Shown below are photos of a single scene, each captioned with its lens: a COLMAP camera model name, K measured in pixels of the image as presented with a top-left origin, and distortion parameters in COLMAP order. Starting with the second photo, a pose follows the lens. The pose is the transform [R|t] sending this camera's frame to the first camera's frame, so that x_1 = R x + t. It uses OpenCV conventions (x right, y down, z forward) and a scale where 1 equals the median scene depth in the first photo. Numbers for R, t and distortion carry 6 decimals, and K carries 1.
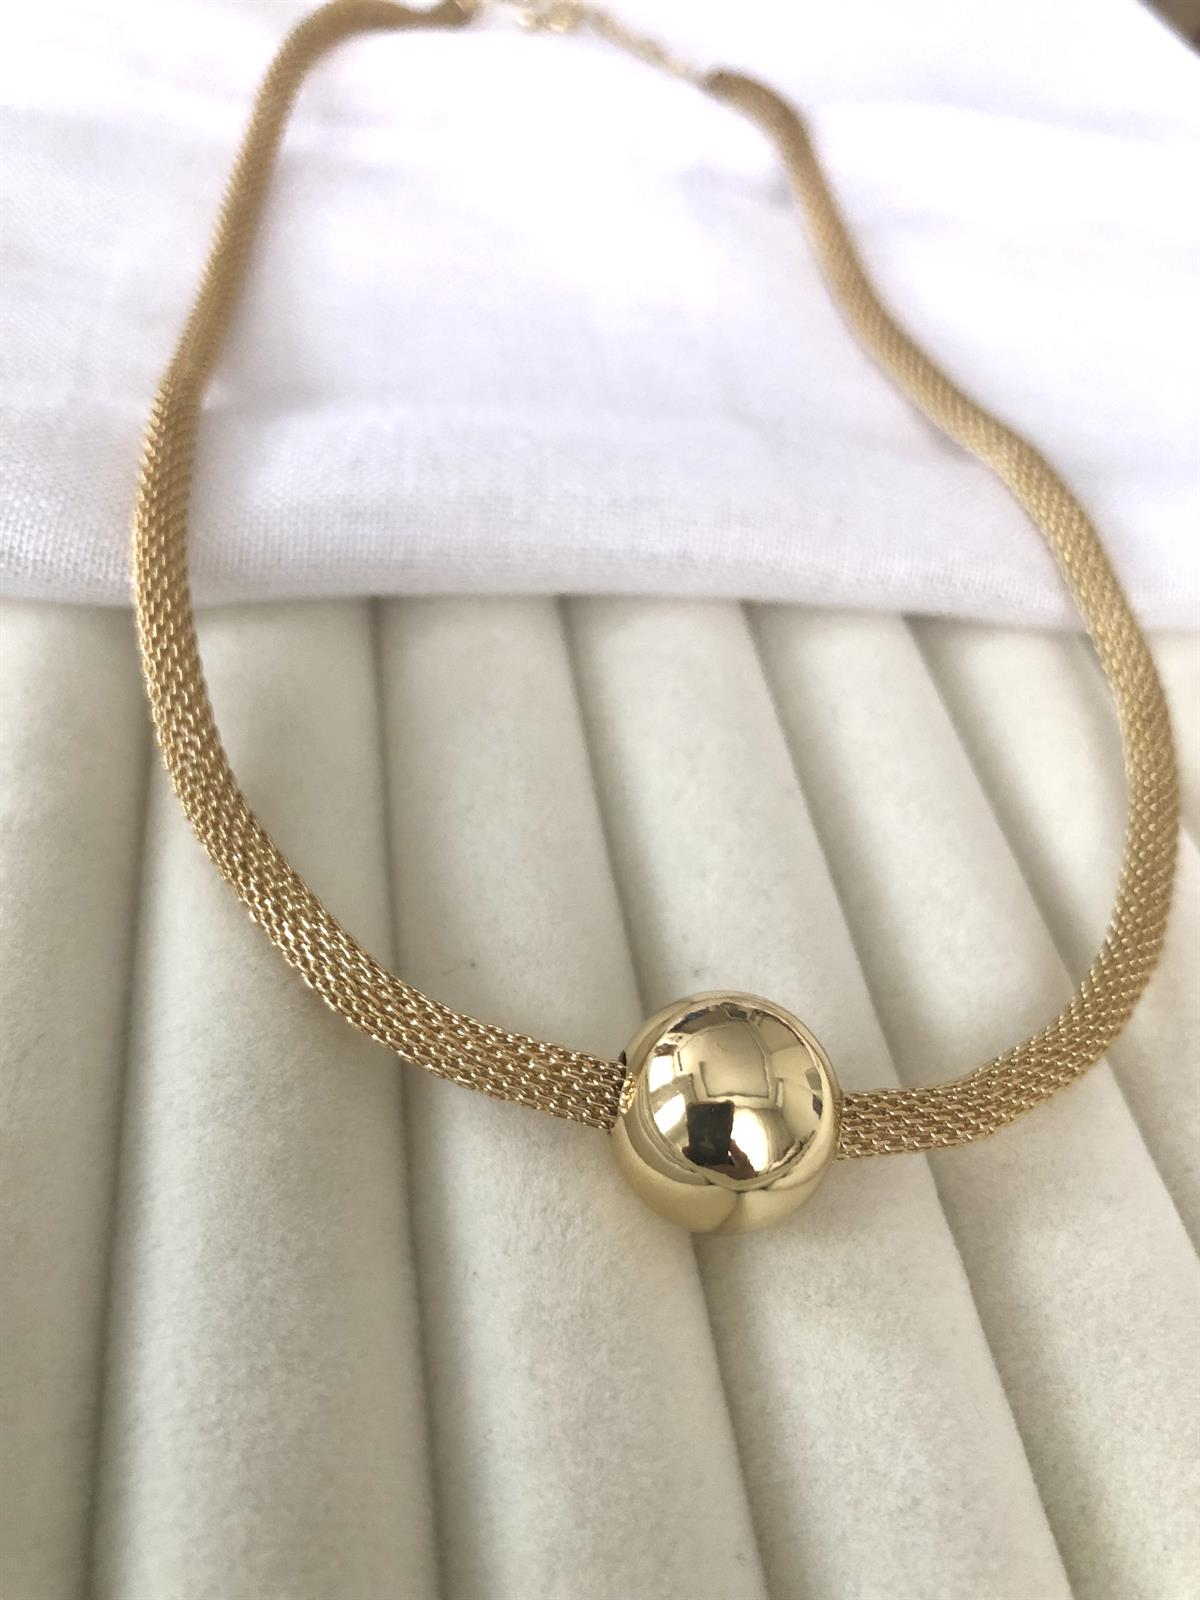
lens RADIAL K [[1363.0, 0, 573.5], [0, 1363.0, 809.1], [0, 0, 1]] dist [-0.056814, 0.059619]
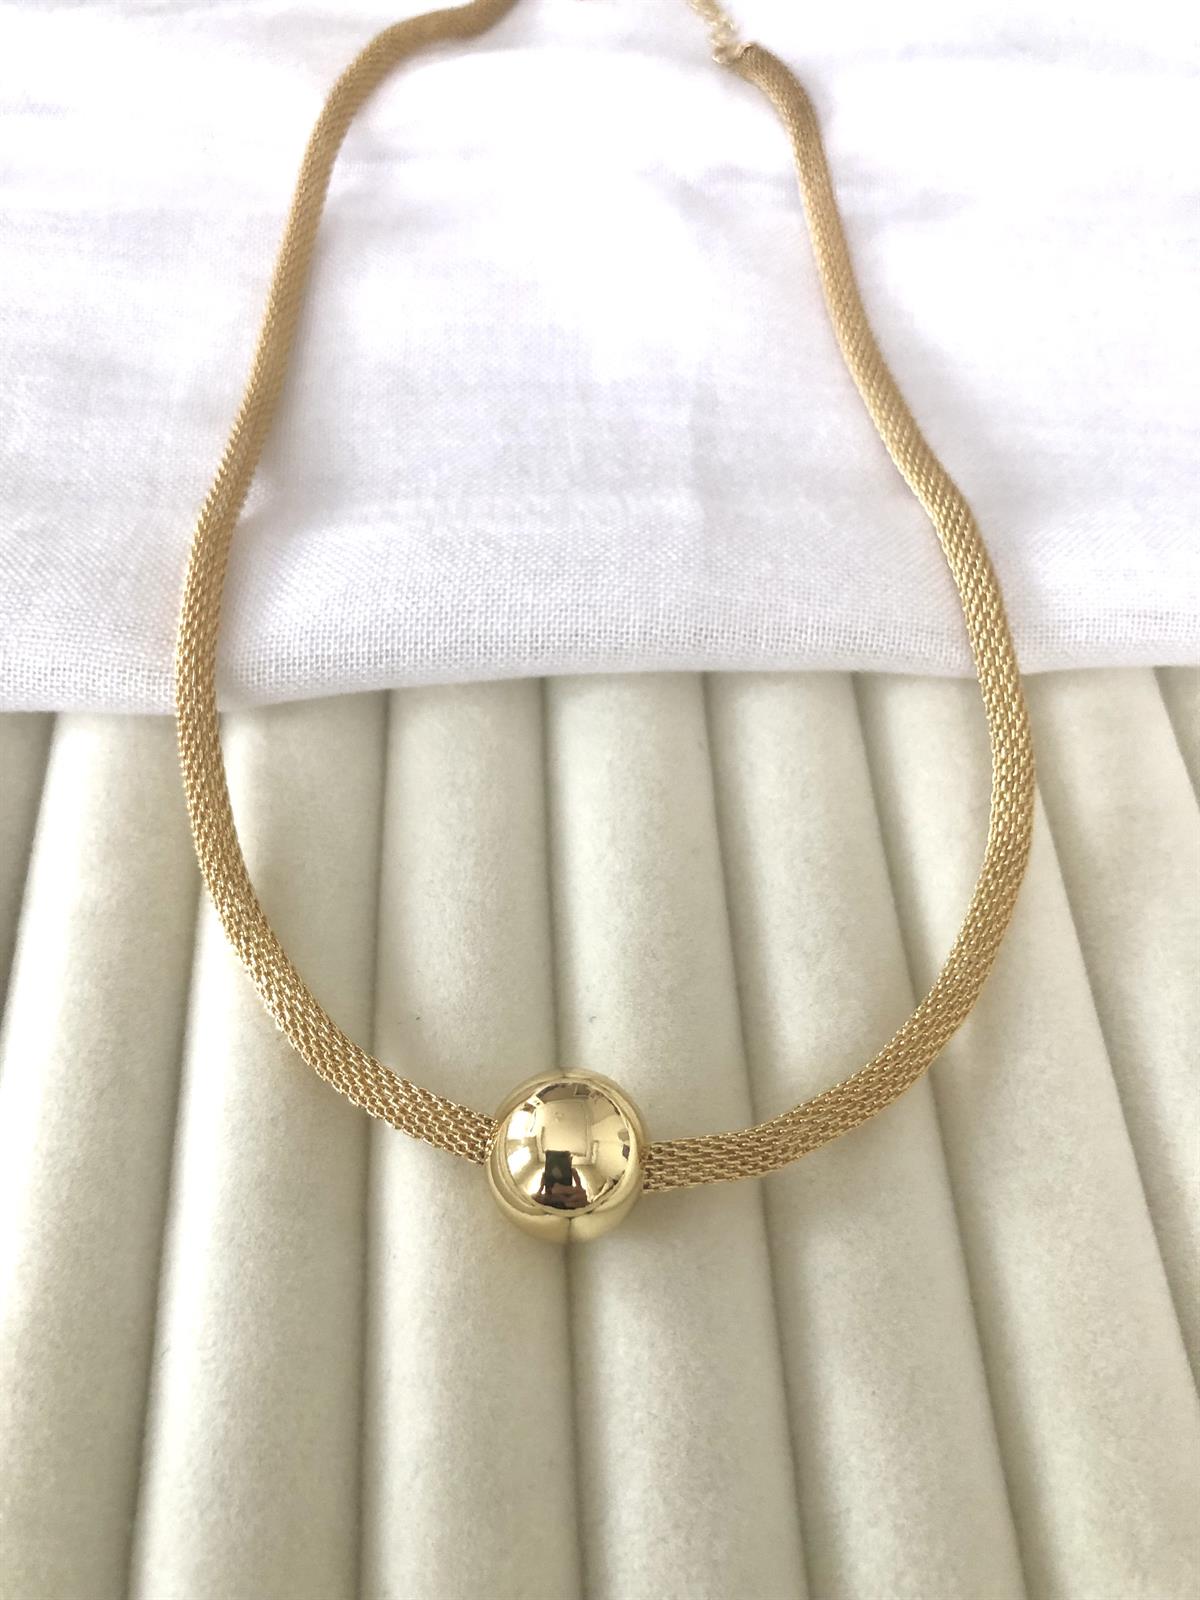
lens RADIAL K [[1363.0, 0, 584.0], [0, 1363.0, 792.2], [0, 0, 1]] dist [-0.056814, 0.059619]
pose [[0.983515, -0.005489, -0.180743, 0.375175], [0.037058, 0.984443, 0.171750, -0.373105], [0.176989, -0.175616, 0.968418, -0.269499]]
